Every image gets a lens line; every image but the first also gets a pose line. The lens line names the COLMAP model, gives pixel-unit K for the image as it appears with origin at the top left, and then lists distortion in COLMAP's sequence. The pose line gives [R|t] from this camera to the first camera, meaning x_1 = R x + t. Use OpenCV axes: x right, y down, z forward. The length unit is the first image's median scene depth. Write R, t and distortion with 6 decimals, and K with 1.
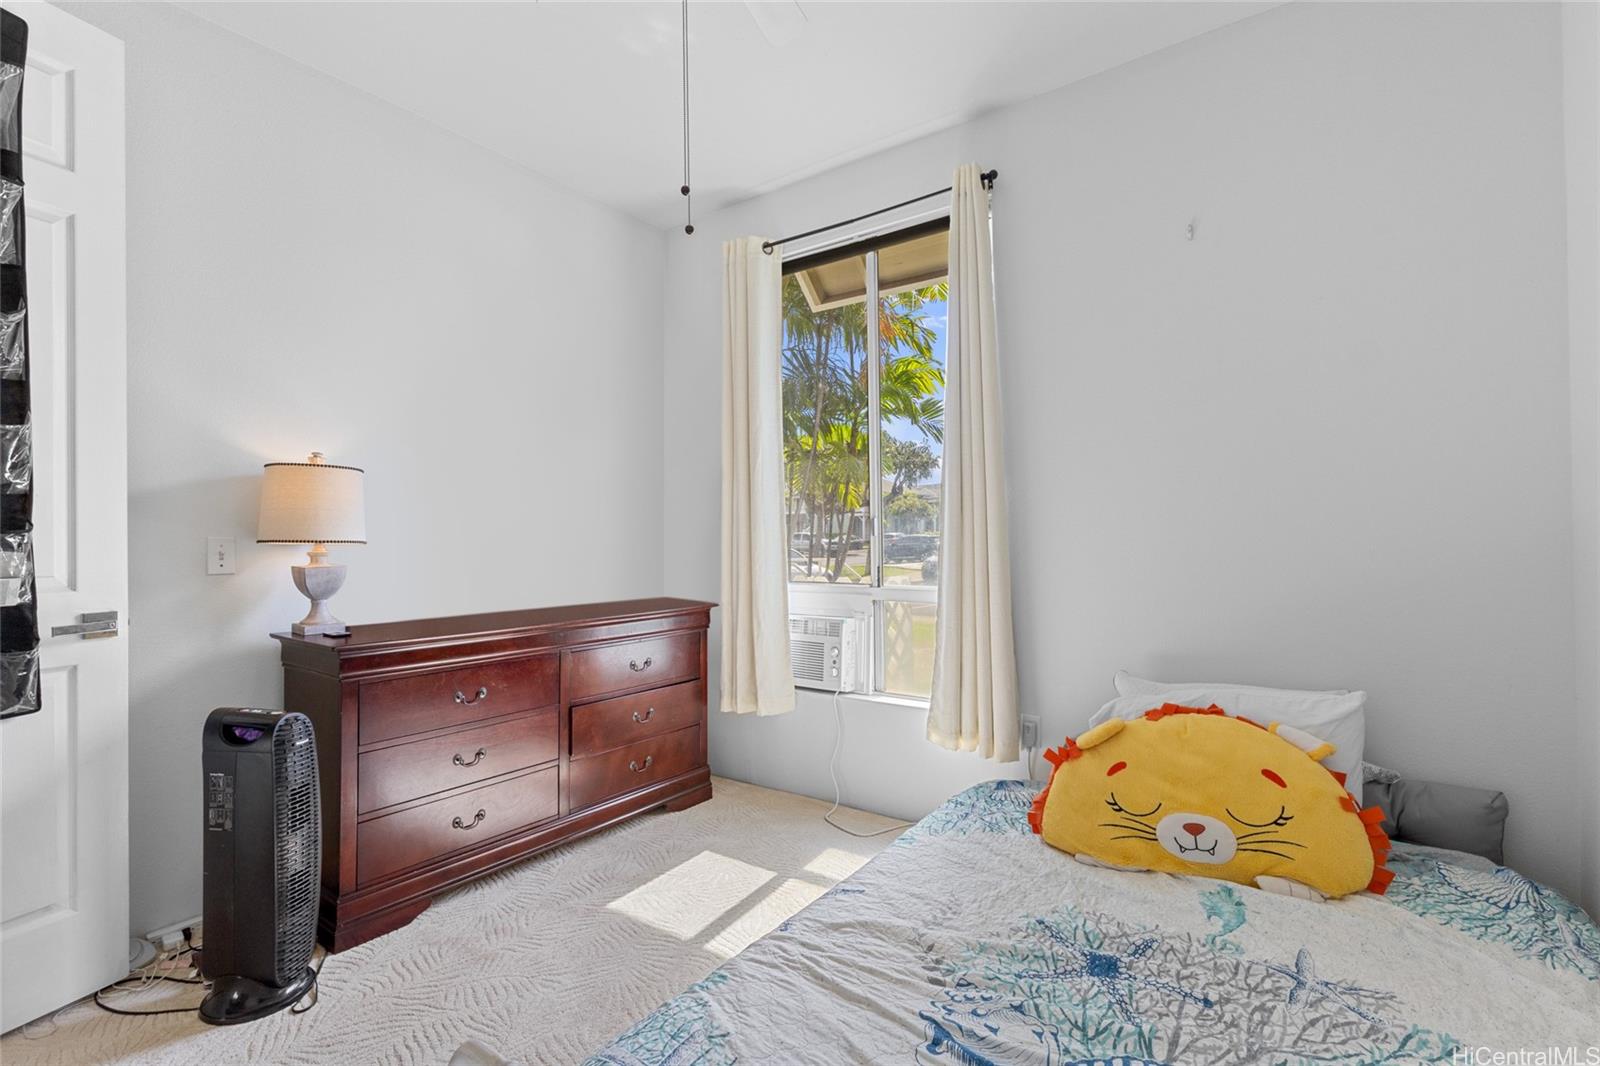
lens RADIAL K [[743.9, 0, 800.4], [0, 743.9, 536.6], [0, 0, 1]] dist [-0.003330, 0.000349]
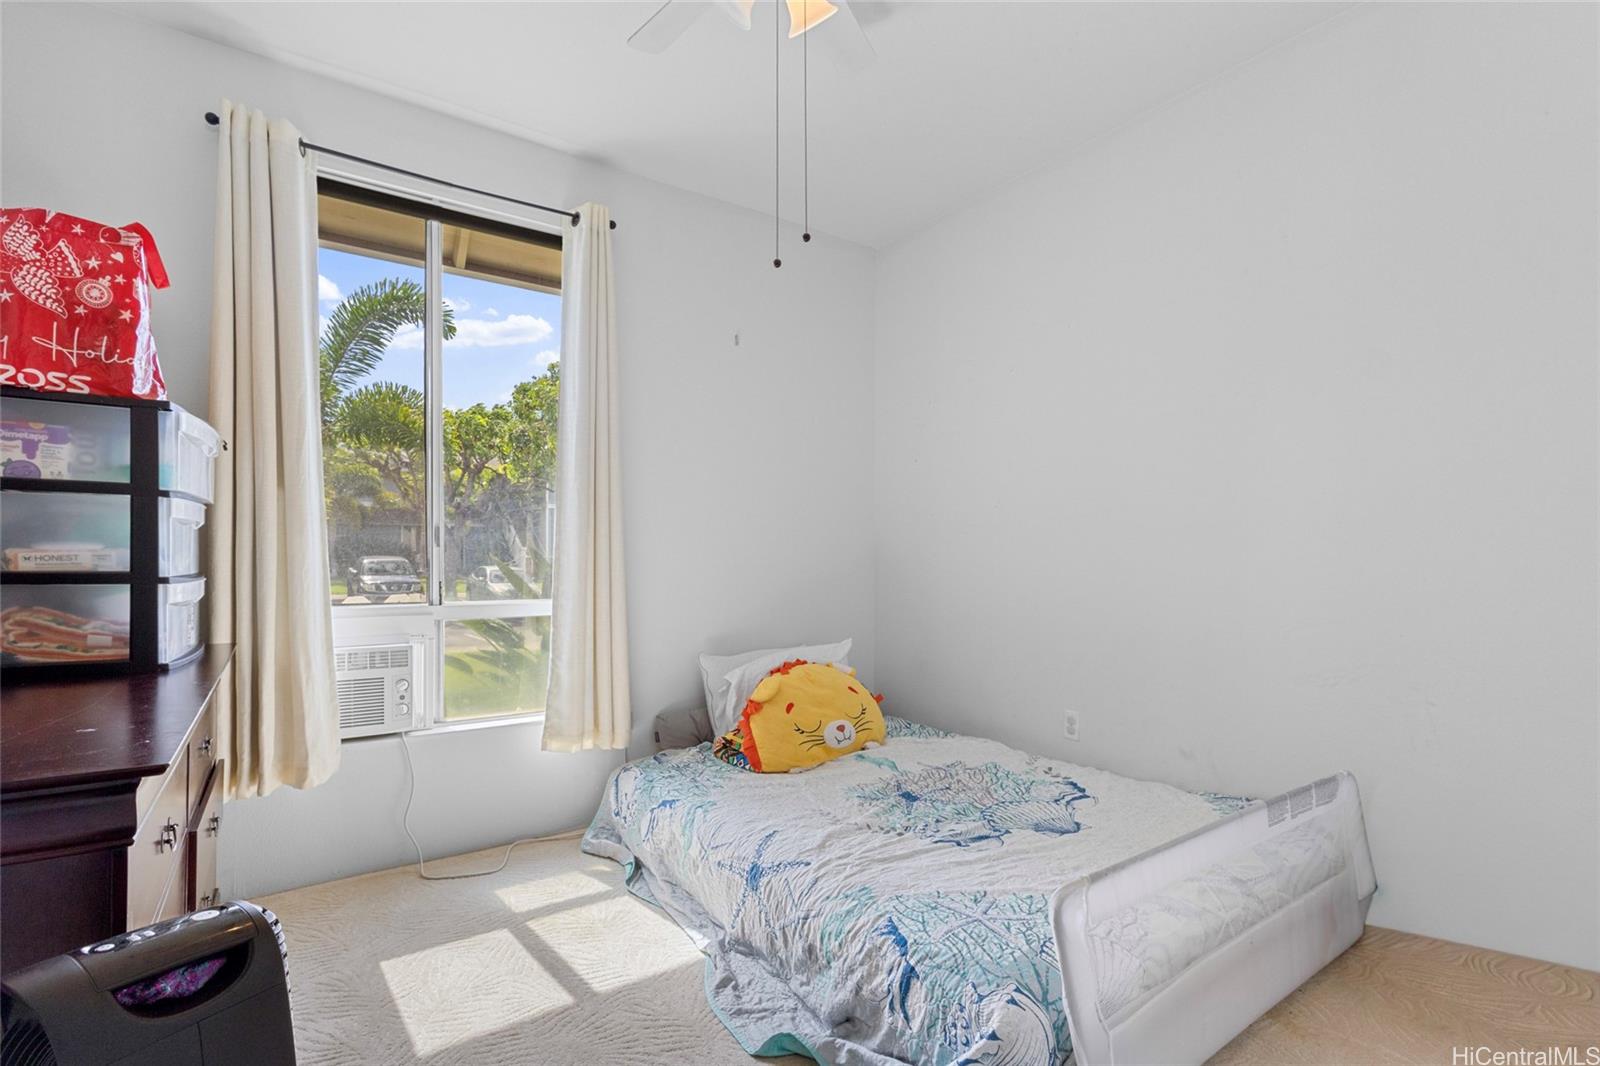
lens RADIAL K [[743.9, 0, 816.5], [0, 743.9, 563.5], [0, 0, 1]] dist [-0.003330, 0.000349]
pose [[0.307704, 0.001316, 0.951481, -1.067605], [-0.010130, 0.999947, 0.001893, 0.022526], [-0.951428, -0.010221, 0.307701, 0.543464]]
